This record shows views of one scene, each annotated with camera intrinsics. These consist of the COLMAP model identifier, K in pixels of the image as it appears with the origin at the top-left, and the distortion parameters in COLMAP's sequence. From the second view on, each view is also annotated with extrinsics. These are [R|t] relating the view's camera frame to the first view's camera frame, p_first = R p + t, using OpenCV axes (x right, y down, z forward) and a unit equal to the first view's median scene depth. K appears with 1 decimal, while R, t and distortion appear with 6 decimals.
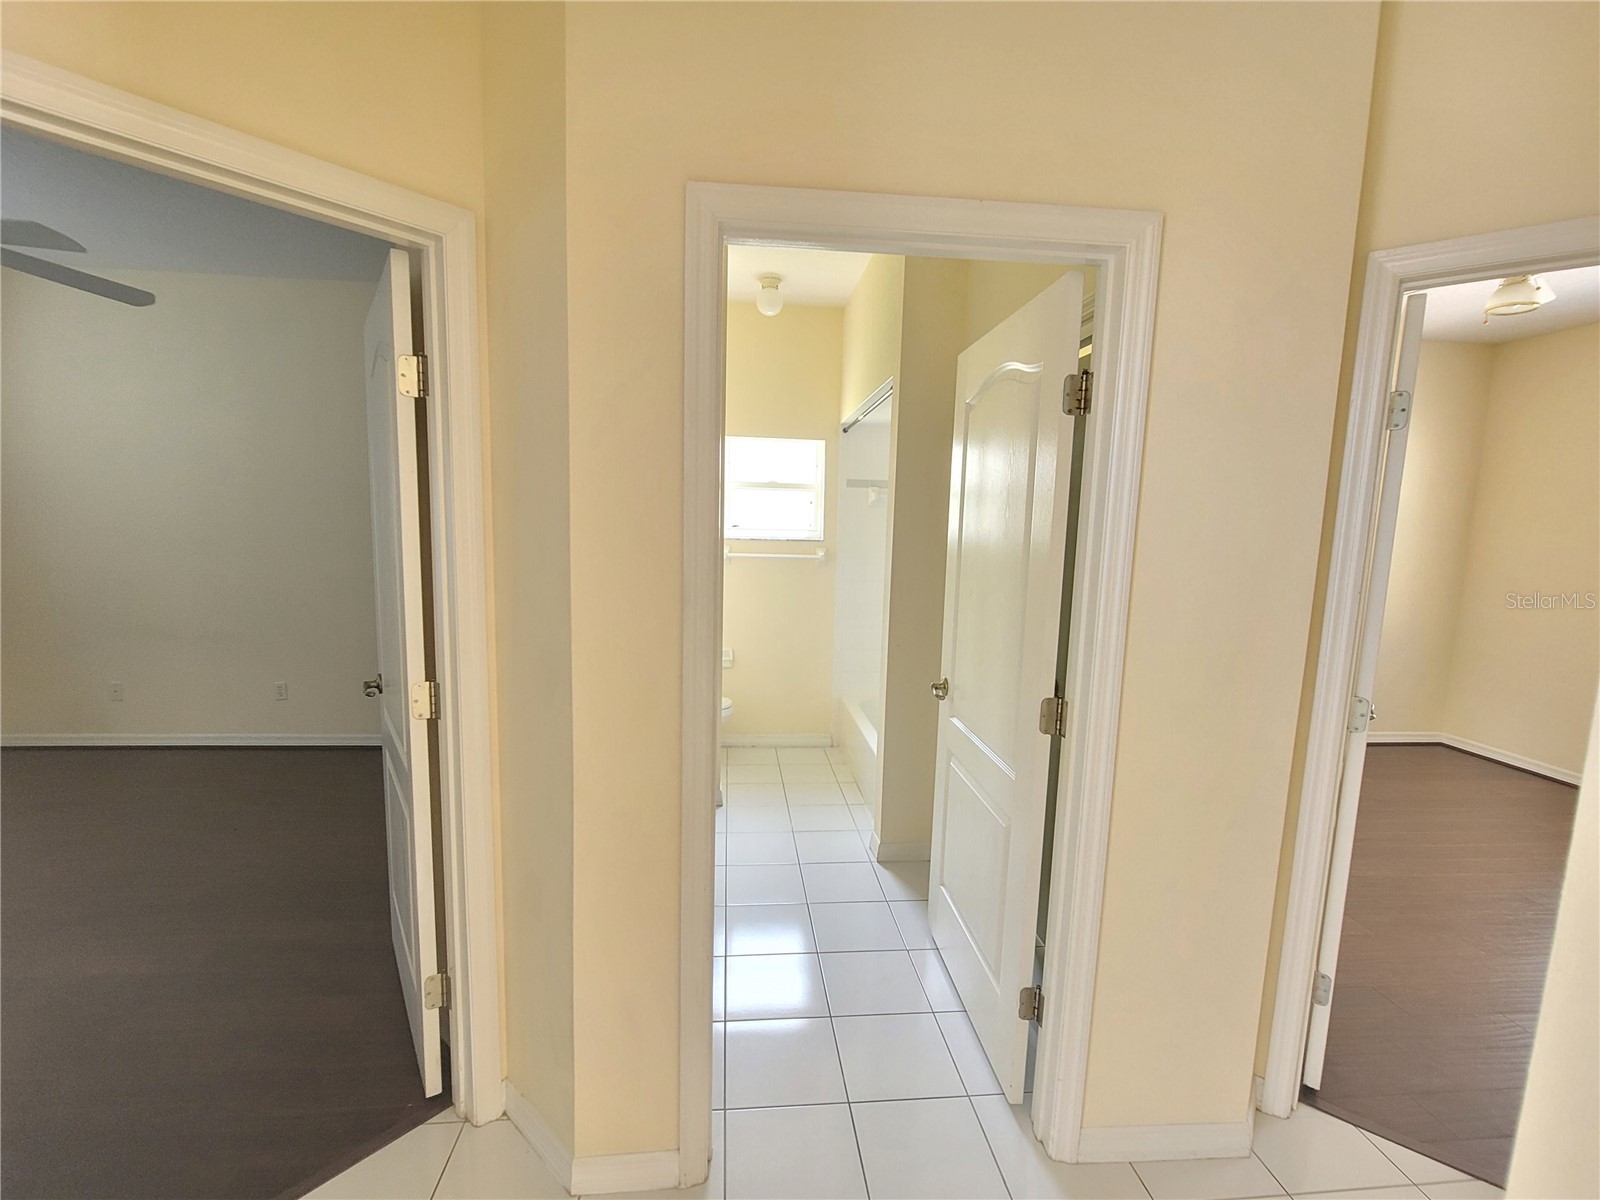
lens RADIAL K [[702.8, 0, 798.0], [0, 702.8, 599.8], [0, 0, 1]] dist [-0.004515, -0.000014]
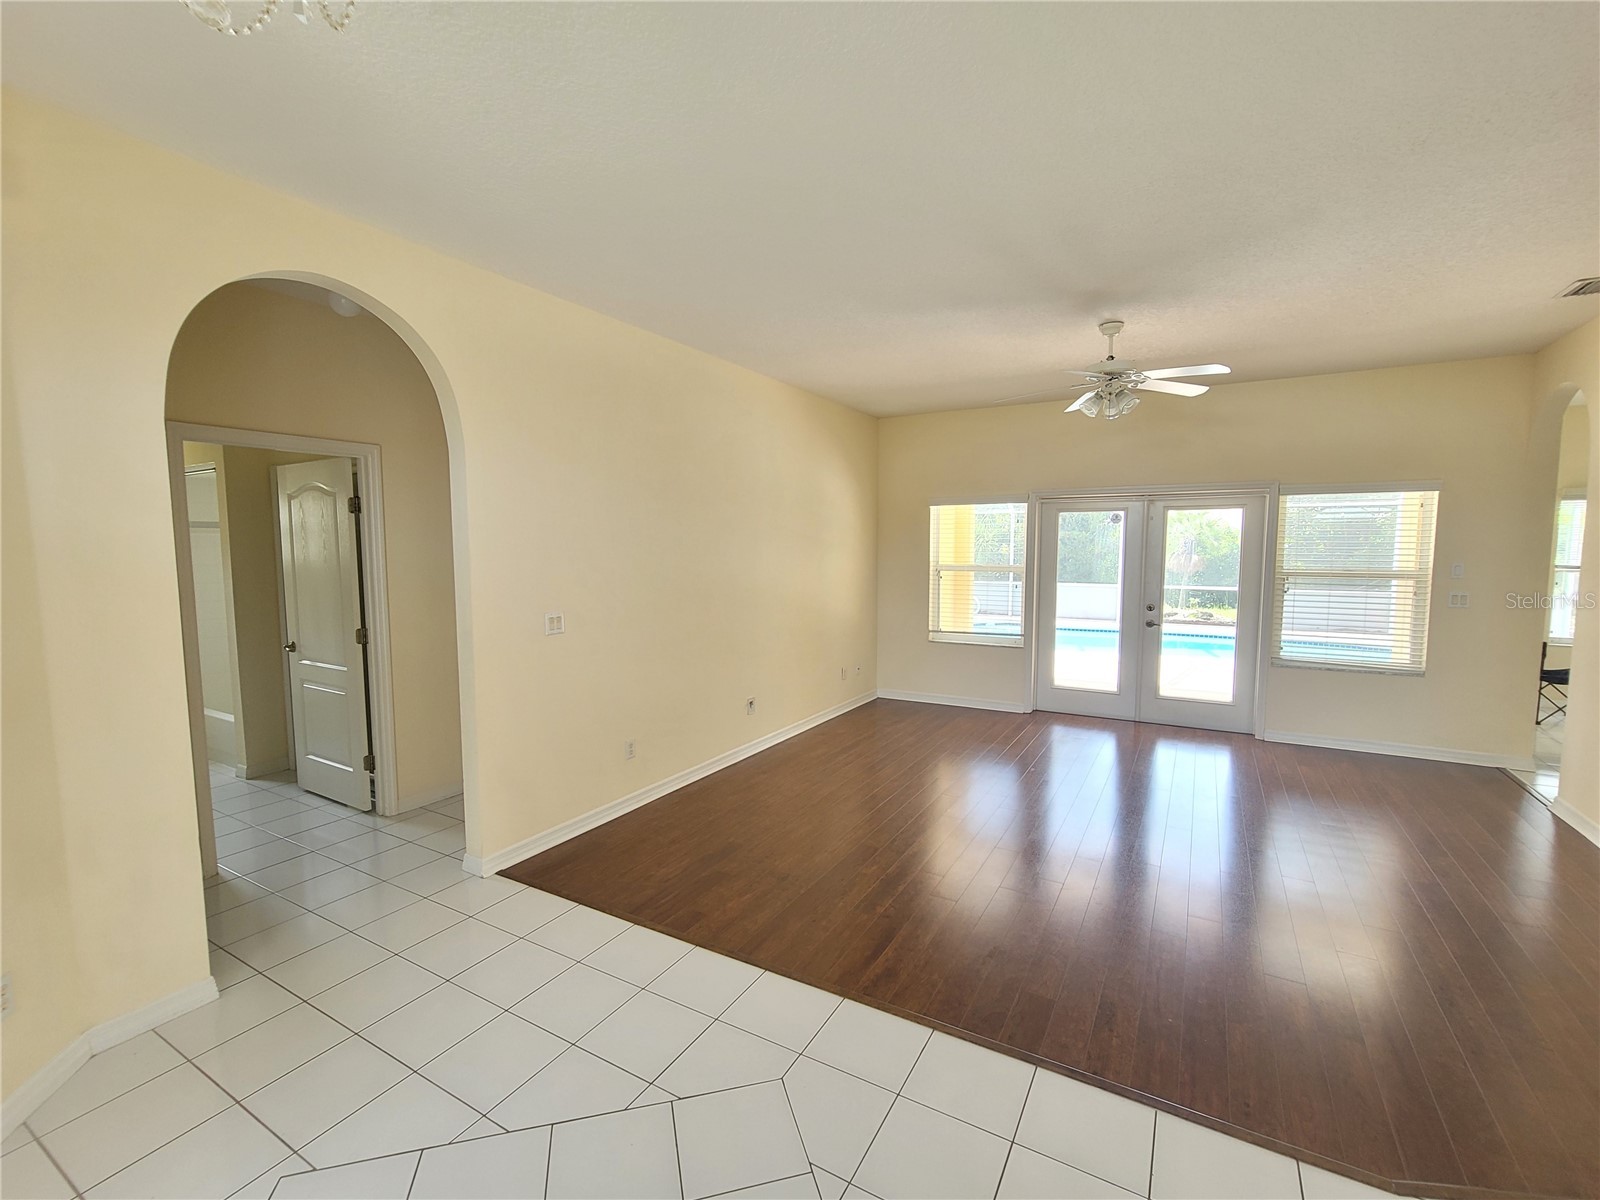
lens RADIAL K [[702.8, 0, 797.4], [0, 702.8, 603.7], [0, 0, 1]] dist [-0.004515, -0.000014]
pose [[0.572949, -0.098243, 0.813681, -0.711961], [0.122445, 0.991908, 0.033543, 0.154453], [-0.810393, 0.080413, 0.580342, -1.582249]]
